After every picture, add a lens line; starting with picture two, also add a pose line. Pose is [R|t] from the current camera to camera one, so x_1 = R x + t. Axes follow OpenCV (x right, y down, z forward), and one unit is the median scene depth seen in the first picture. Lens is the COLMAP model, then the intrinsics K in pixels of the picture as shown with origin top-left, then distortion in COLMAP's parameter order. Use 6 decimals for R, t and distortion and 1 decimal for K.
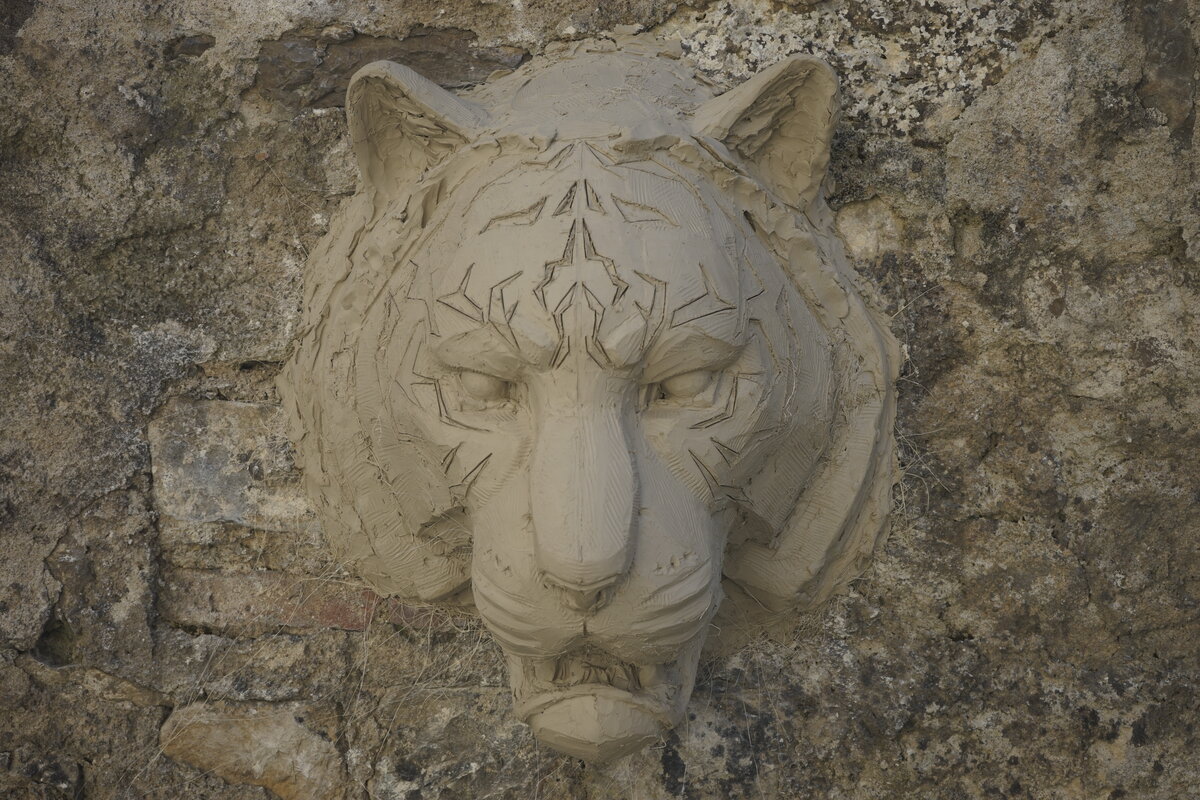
lens RADIAL K [[1766.0, 0, 595.6], [0, 1766.0, 398.9], [0, 0, 1]] dist [-0.012683, 0.078347]
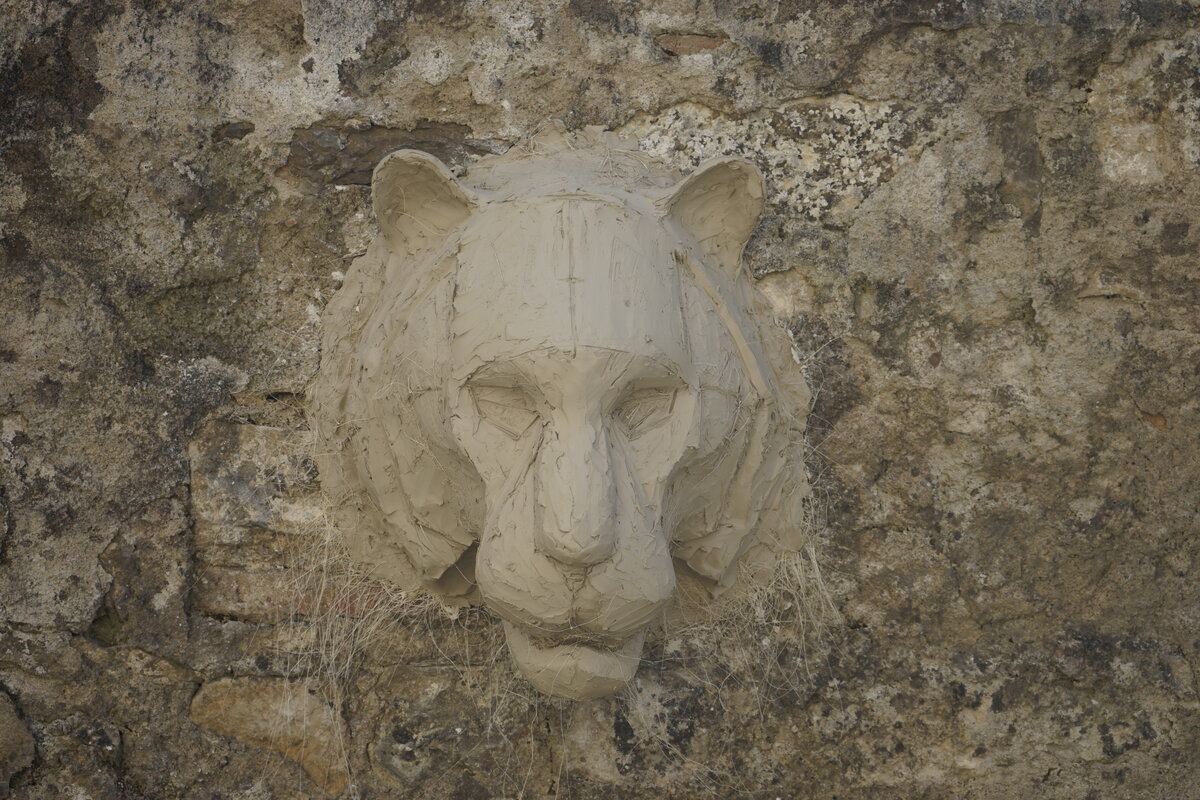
lens RADIAL K [[2438.8, 0, 597.7], [0, 2438.8, 396.8], [0, 0, 1]] dist [-0.055655, 0.318532]
pose [[0.994978, 0.018221, 0.098420, -0.144503], [-0.013163, 0.998571, -0.051799, 0.066239], [-0.099223, 0.050244, 0.993796, -0.684657]]
